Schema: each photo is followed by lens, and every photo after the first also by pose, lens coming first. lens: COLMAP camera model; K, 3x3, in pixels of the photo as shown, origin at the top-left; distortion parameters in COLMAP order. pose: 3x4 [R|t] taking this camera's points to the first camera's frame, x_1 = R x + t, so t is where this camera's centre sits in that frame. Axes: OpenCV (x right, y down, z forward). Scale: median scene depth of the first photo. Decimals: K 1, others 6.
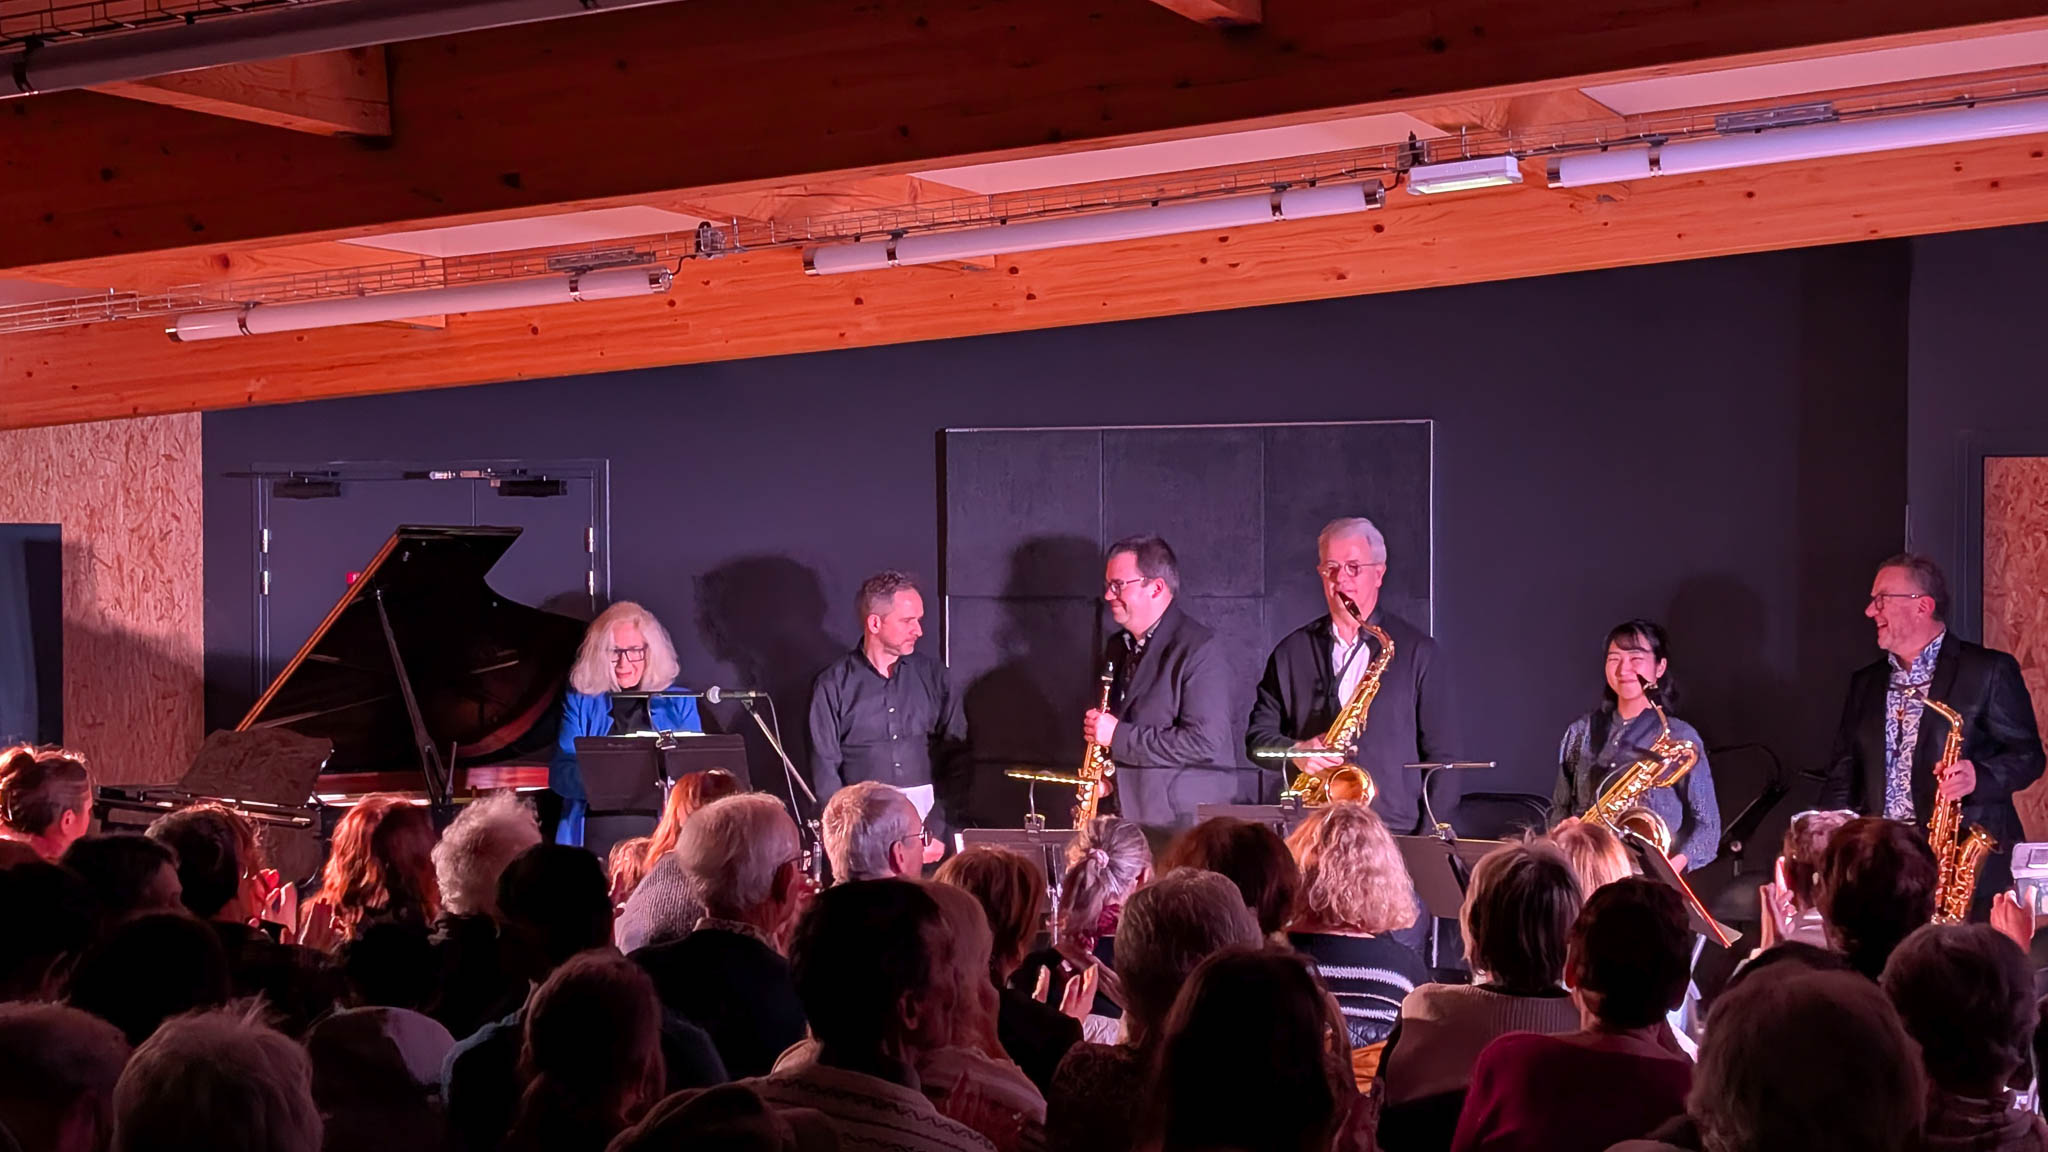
lens RADIAL K [[3243.5, 0, 1062.5], [0, 3243.5, 637.0], [0, 0, 1]] dist [0.149969, 0.000000]
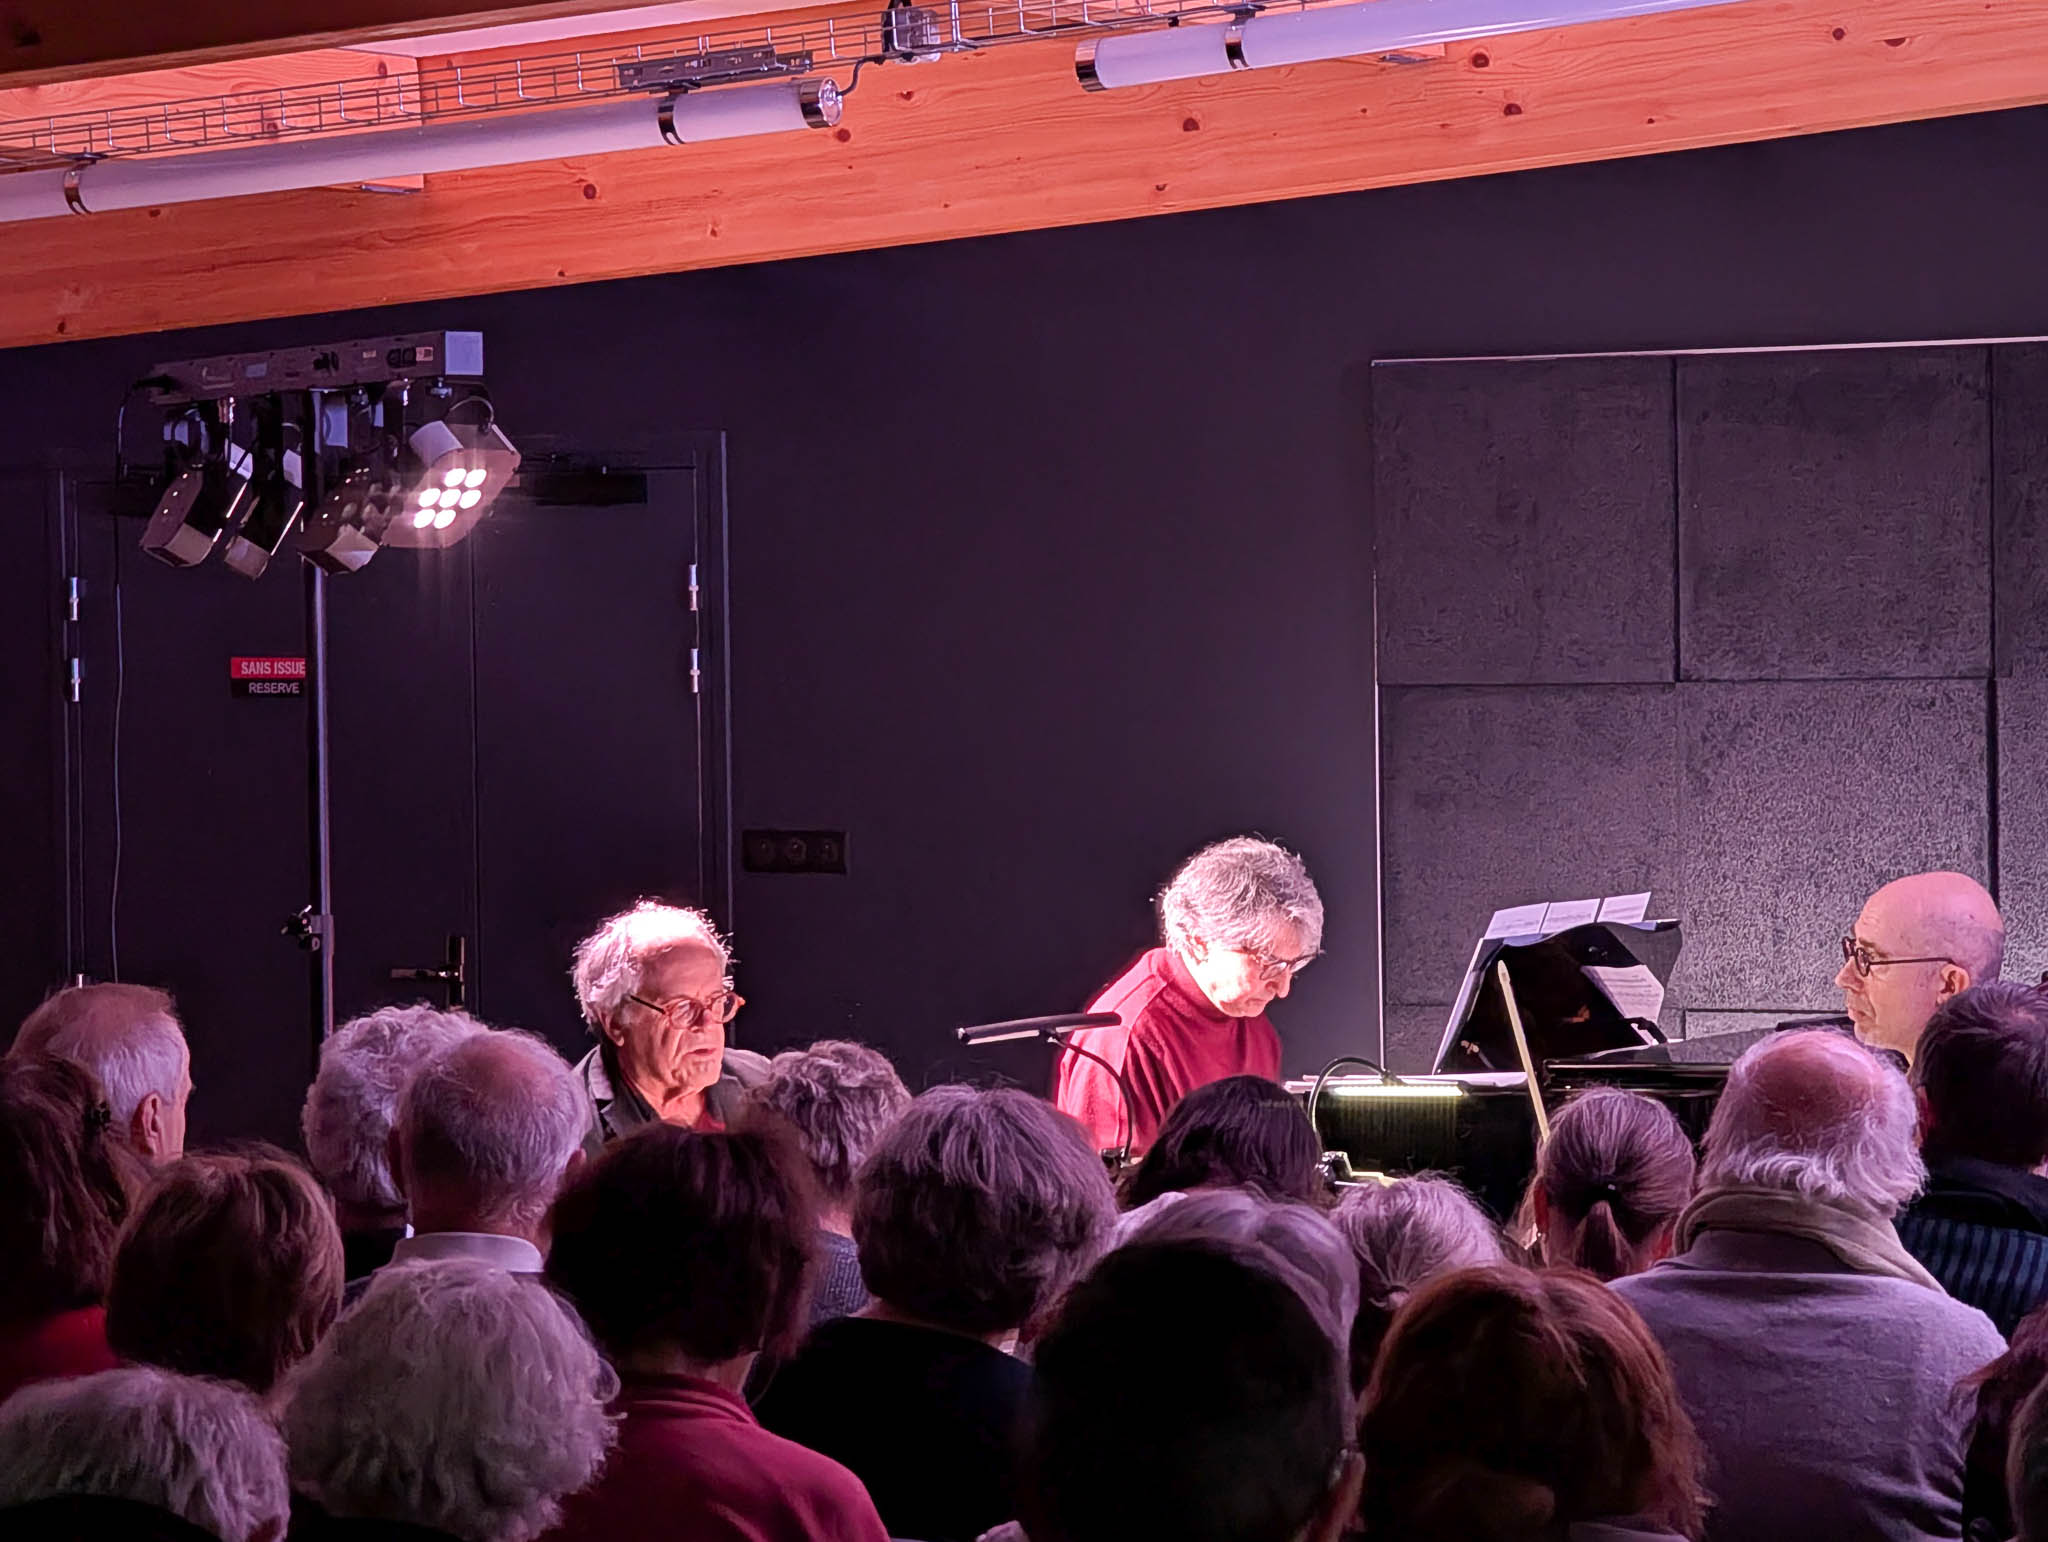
lens RADIAL K [[7425.8, 0, 1091.9], [0, 7425.8, 848.4], [0, 0, 1]] dist [0.484102, 0.000000]
pose [[0.996084, -0.011419, -0.087672, 0.025948], [0.011665, 0.999929, 0.002298, 0.011552], [0.087639, -0.003311, 0.996147, -0.209593]]
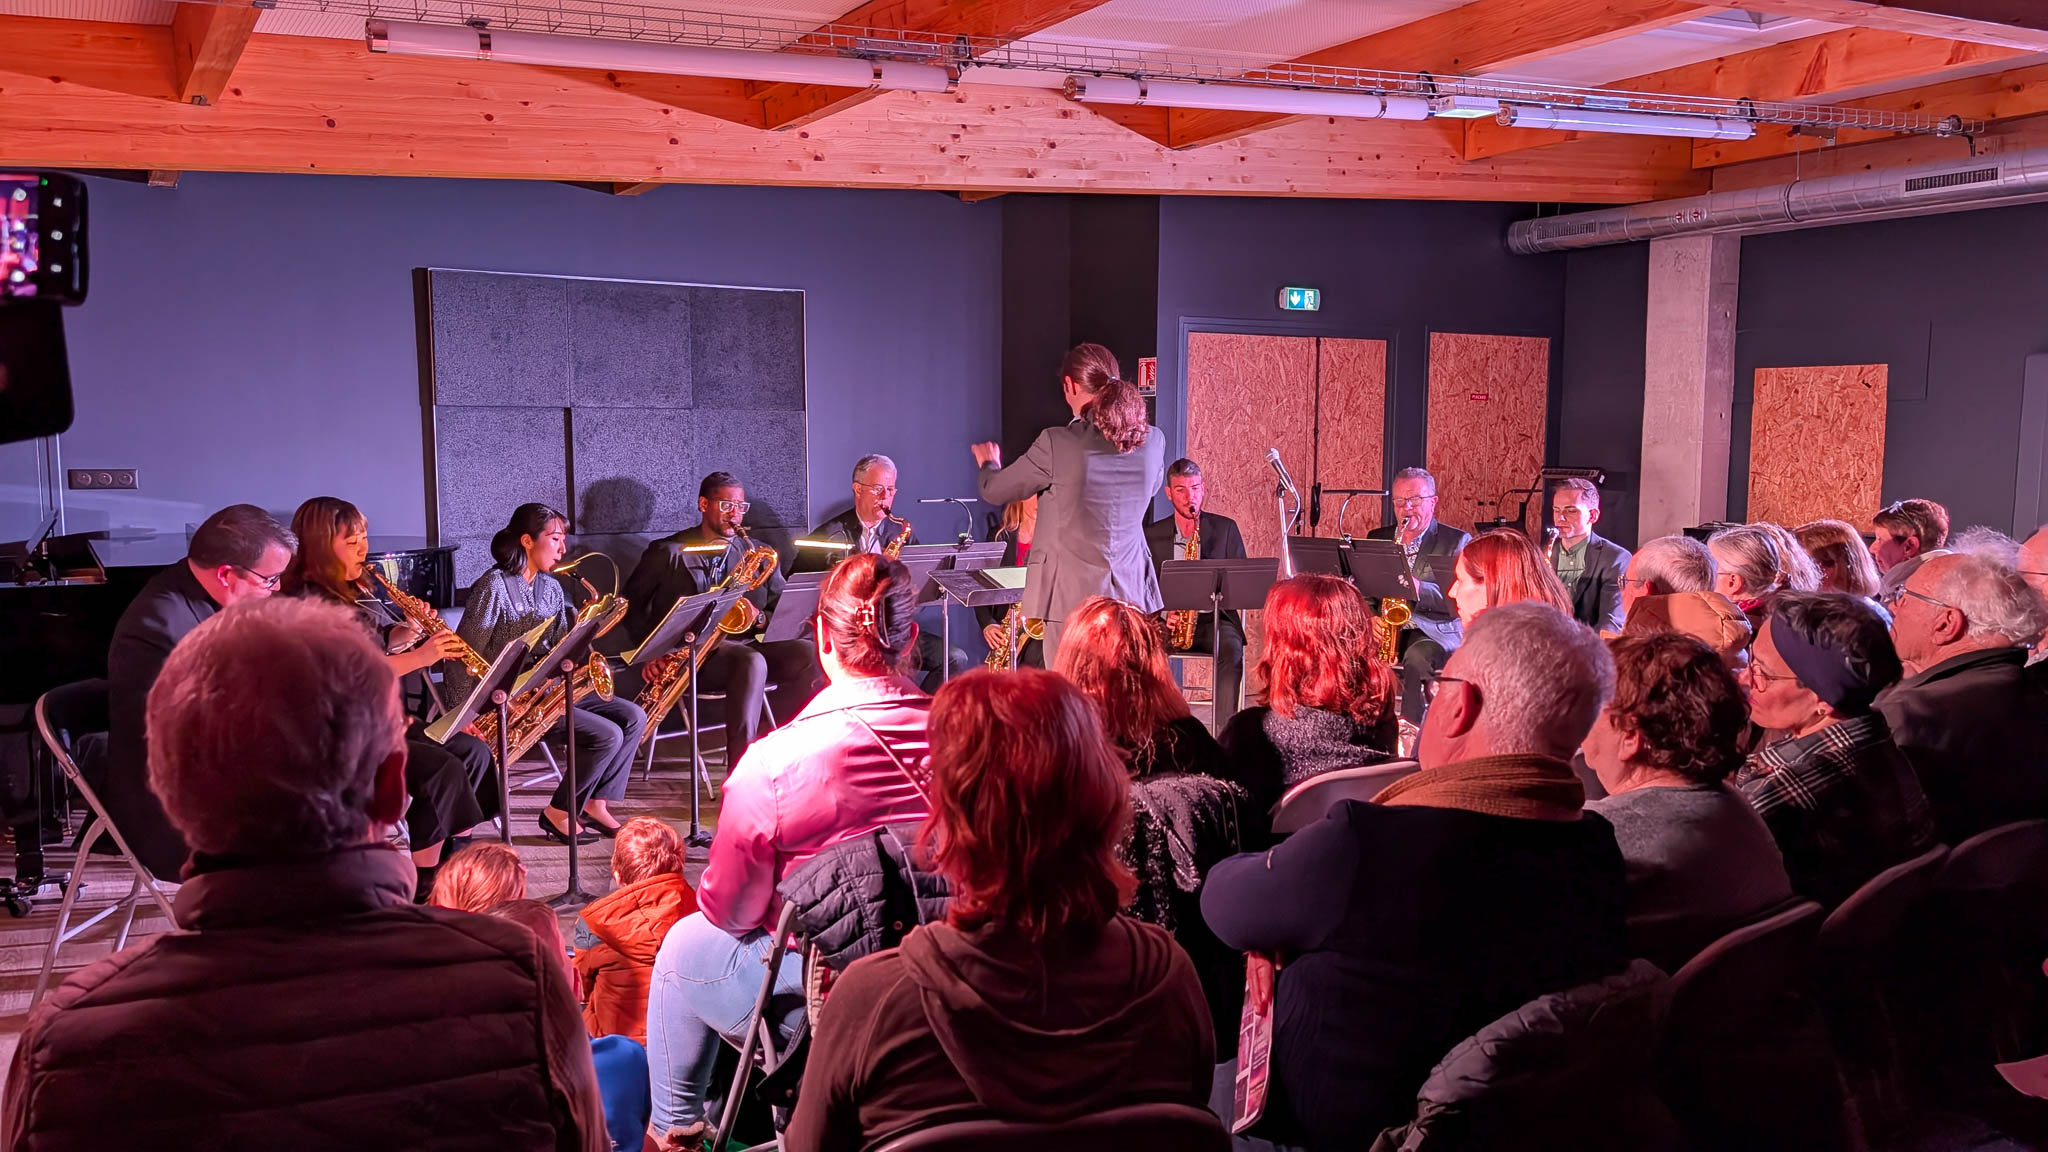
lens RADIAL K [[1459.4, 0, 1000.7], [0, 1459.4, 593.9], [0, 0, 1]] dist [0.027408, -0.021174]
pose [[0.593687, -0.089155, 0.799742, -0.409224], [0.014273, 0.994854, 0.100310, 0.006667], [-0.804570, -0.048138, 0.591904, 0.562537]]
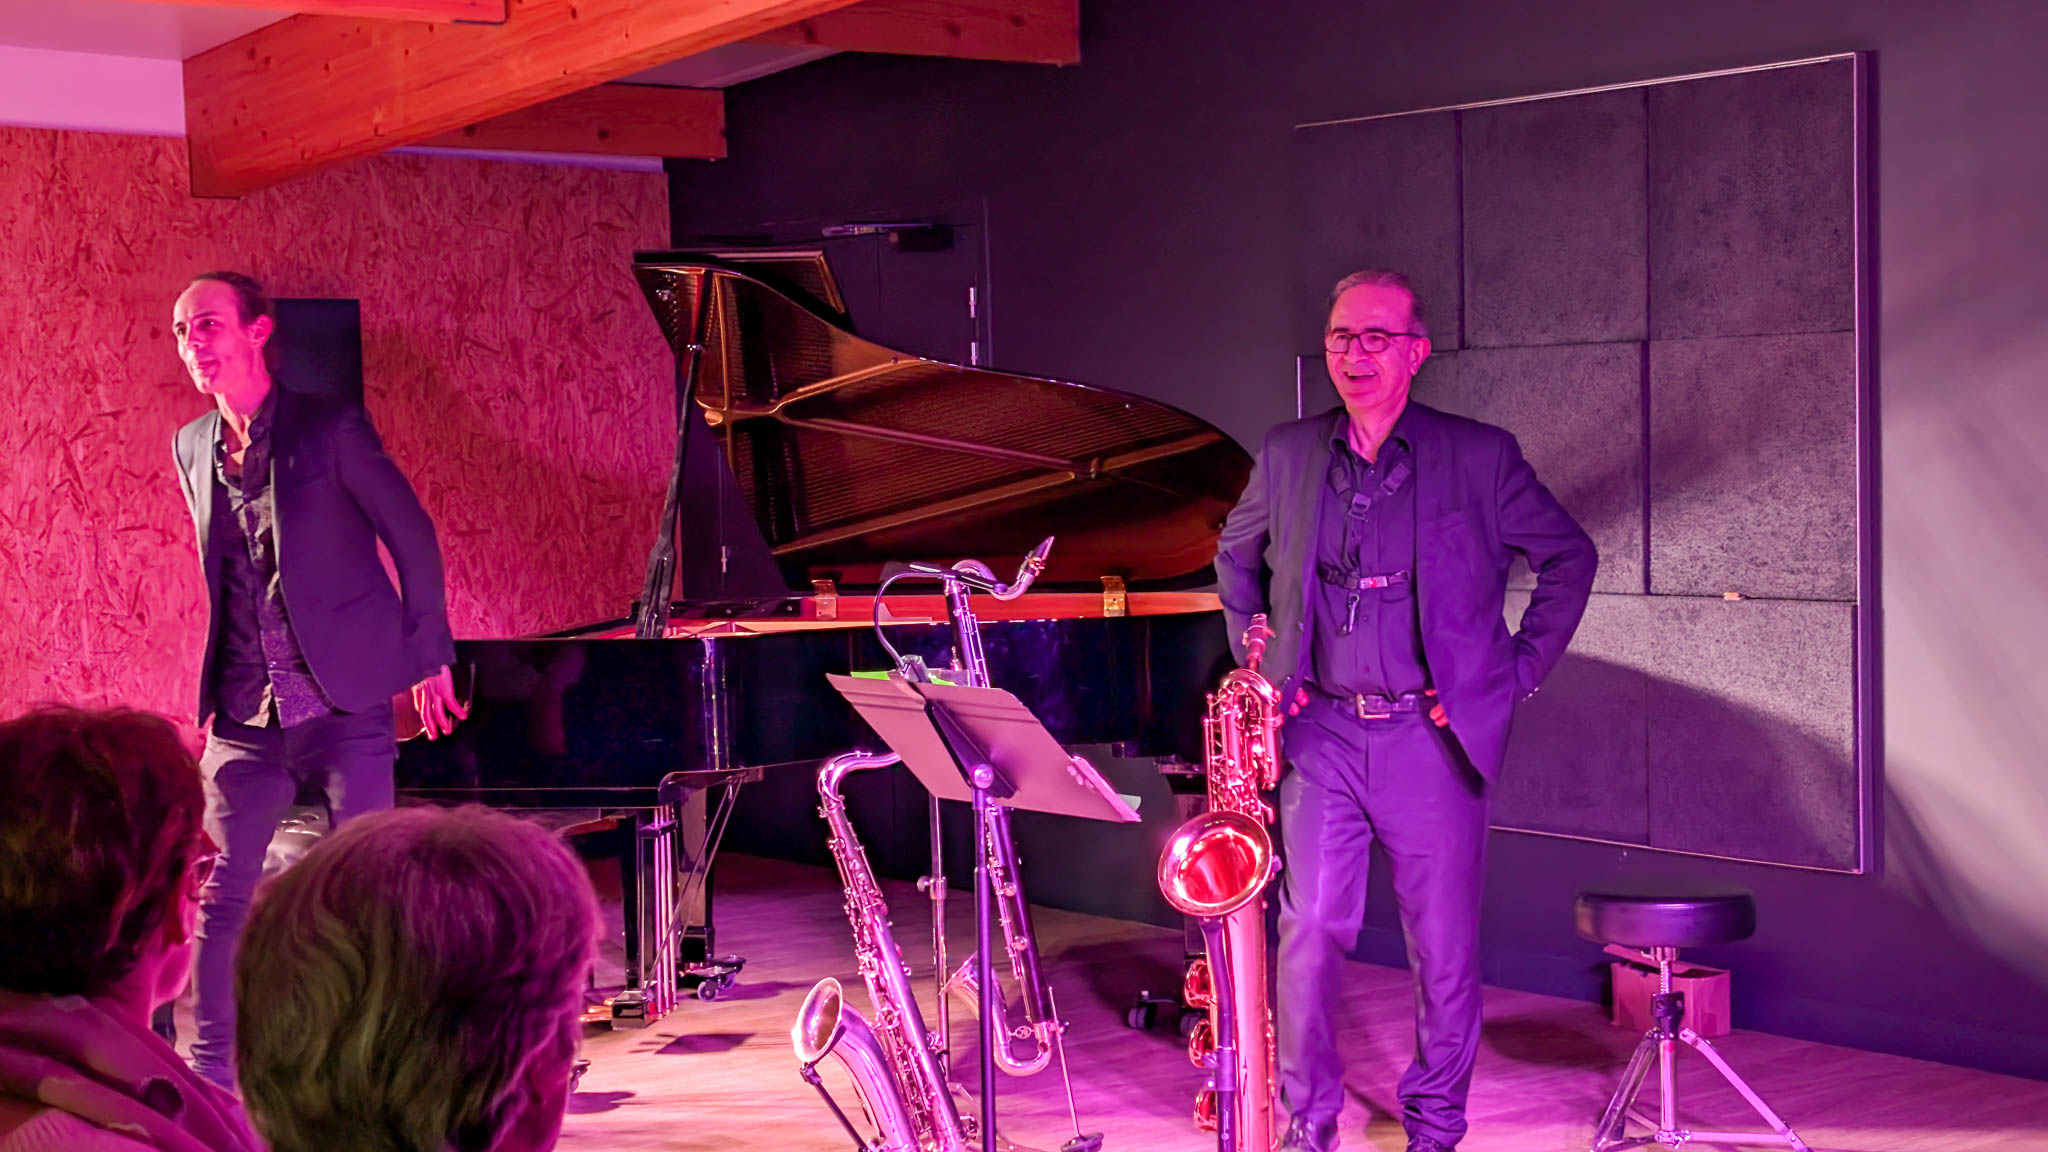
lens RADIAL K [[3236.1, 0, 1066.2], [0, 3236.1, 611.8], [0, 0, 1]] dist [0.127688, 0.000000]
pose [[0.863625, 0.011125, -0.504013, 0.328226], [0.010366, 0.999153, 0.039816, 0.017669], [0.504029, -0.039610, 0.862778, 0.387018]]
